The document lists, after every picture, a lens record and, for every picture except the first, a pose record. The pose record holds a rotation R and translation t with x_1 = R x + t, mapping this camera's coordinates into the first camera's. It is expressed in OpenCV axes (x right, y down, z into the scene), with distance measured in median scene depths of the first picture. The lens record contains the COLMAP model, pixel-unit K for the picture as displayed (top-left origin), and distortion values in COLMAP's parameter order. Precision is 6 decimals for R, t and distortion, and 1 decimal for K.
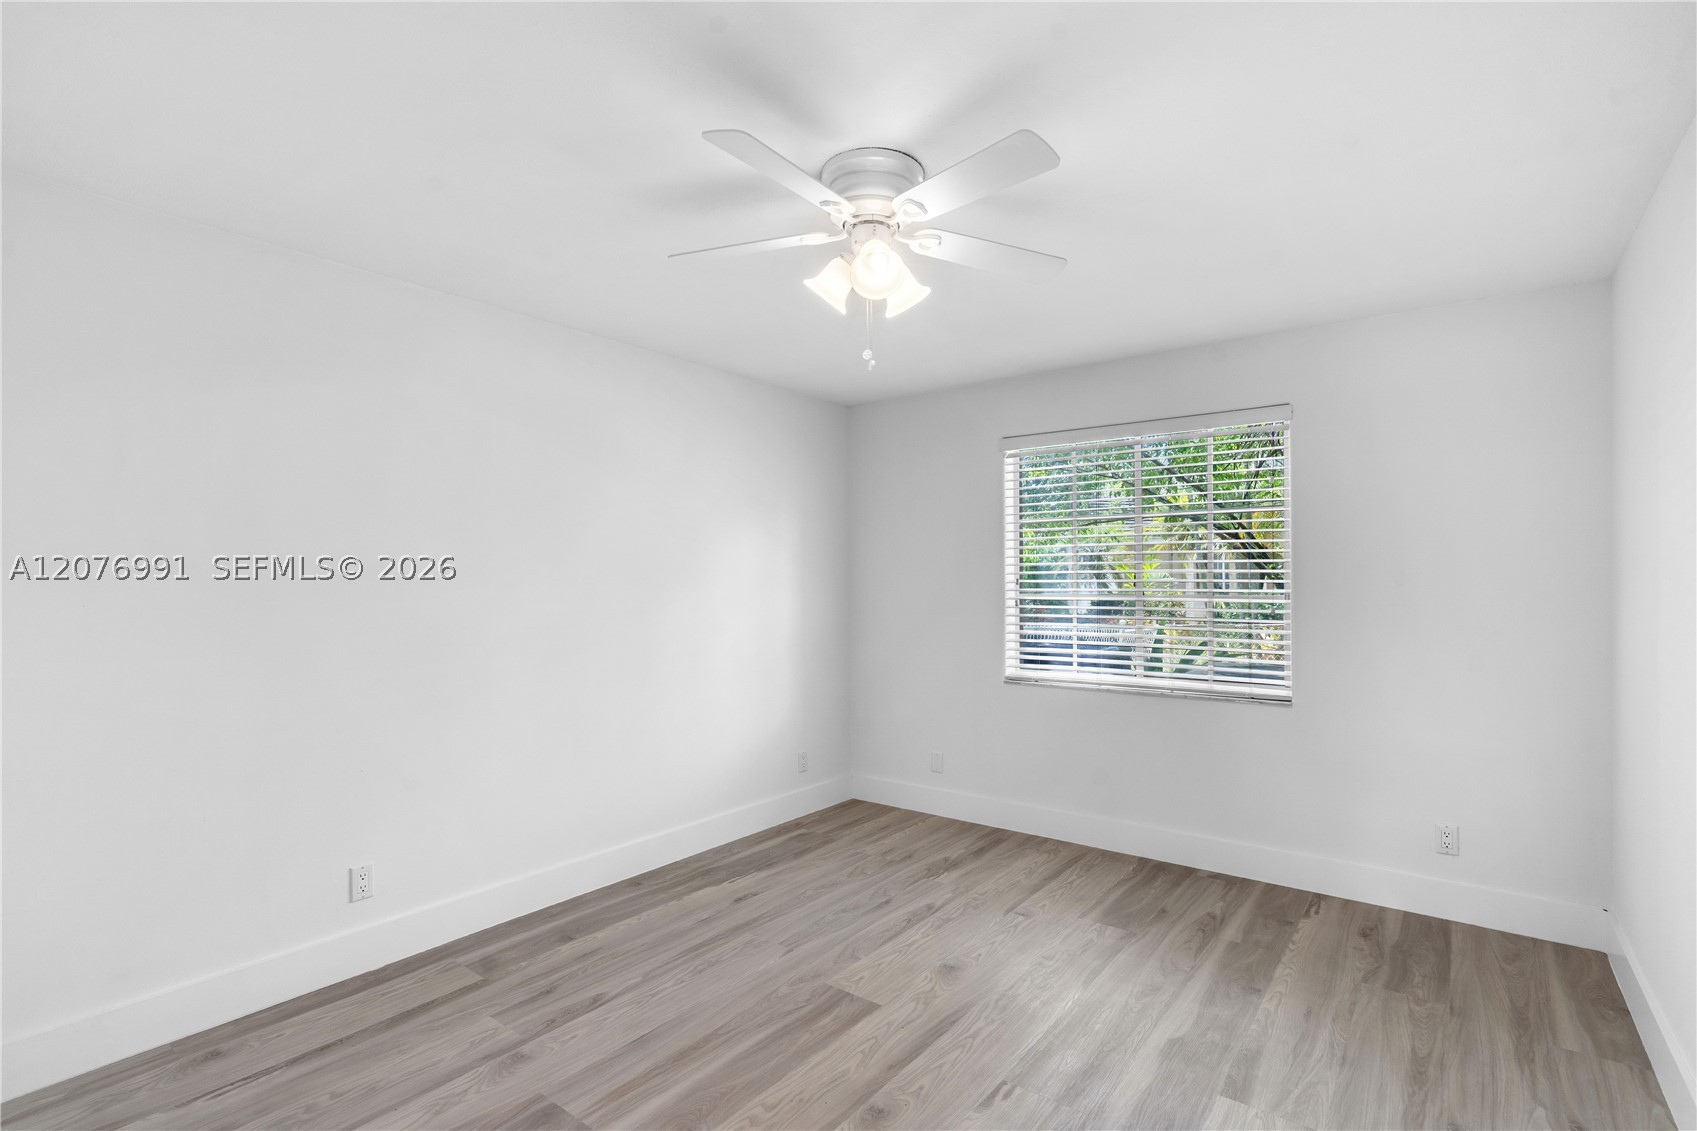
lens RADIAL K [[781.8, 0, 849.6], [0, 781.8, 589.0], [0, 0, 1]] dist [0.002680, 0.000299]
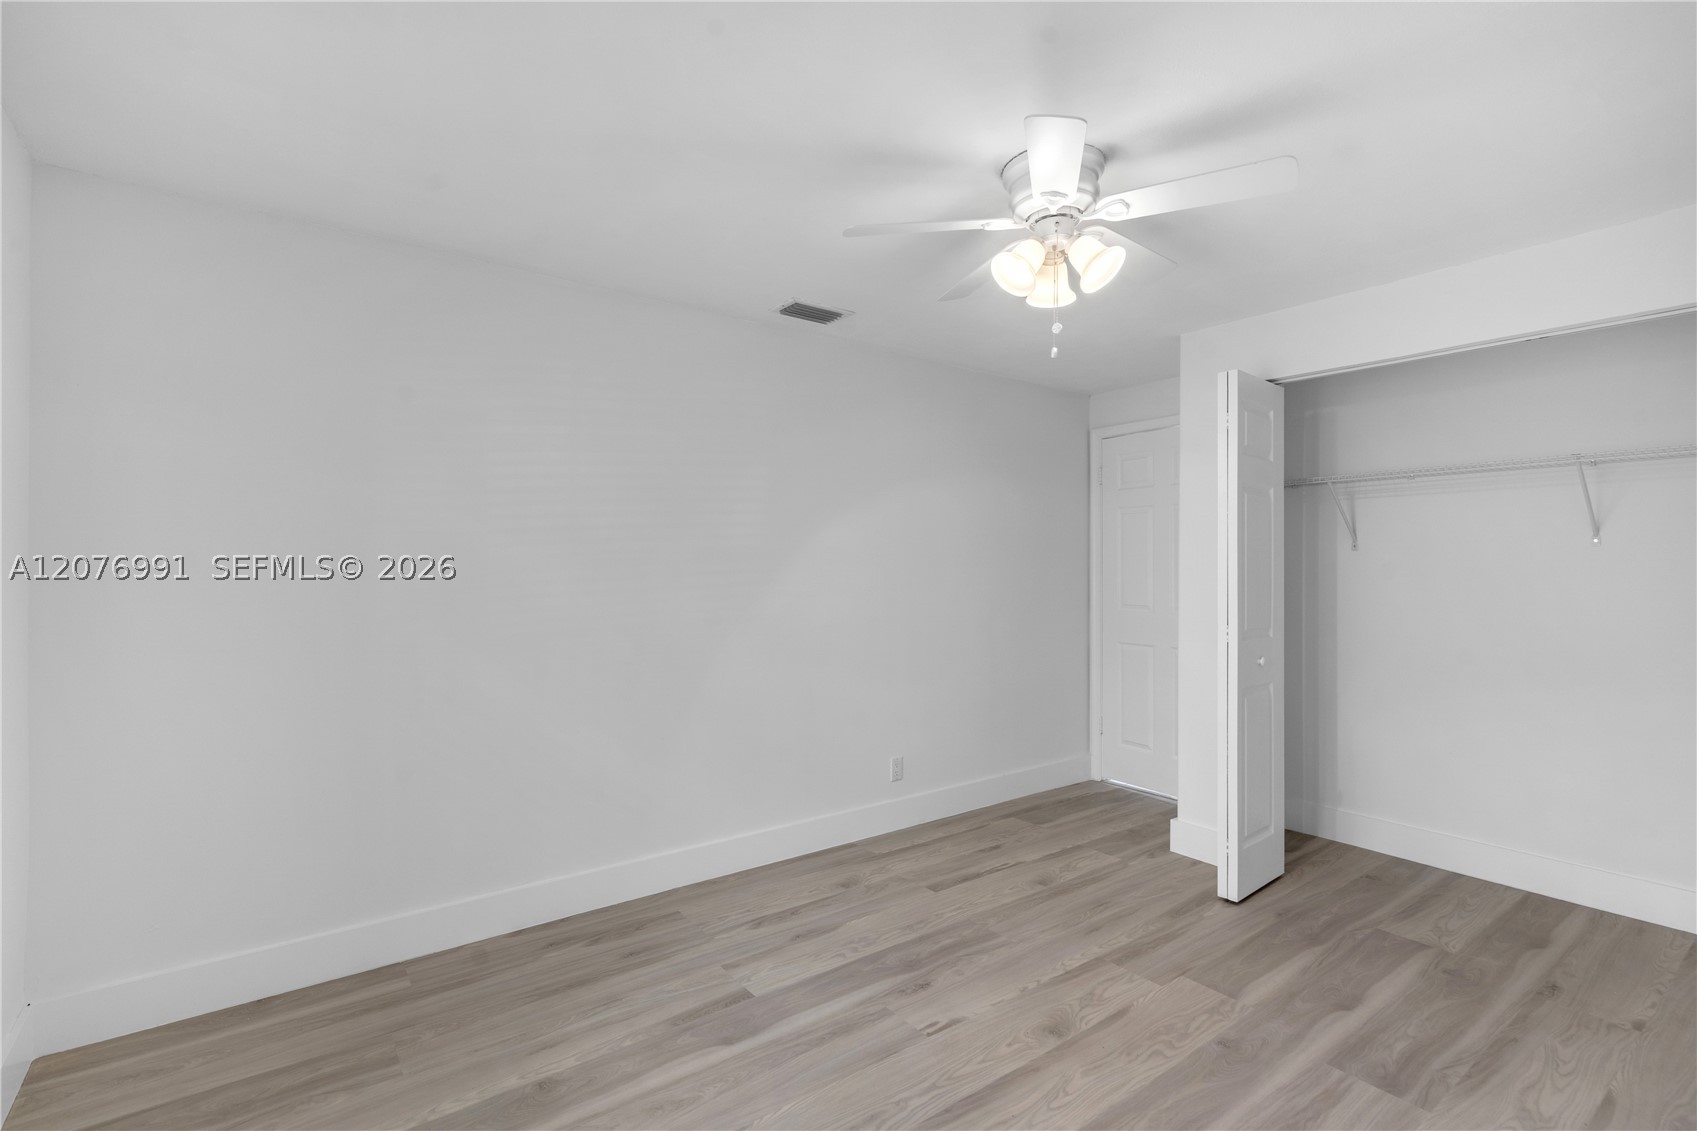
lens RADIAL K [[781.8, 0, 849.6], [0, 781.8, 589.0], [0, 0, 1]] dist [0.002680, 0.000299]
pose [[-0.962321, -0.002589, 0.271902, 0.013570], [0.005332, 0.999583, 0.028388, -0.003957], [-0.271862, 0.028769, -0.961906, 1.965624]]
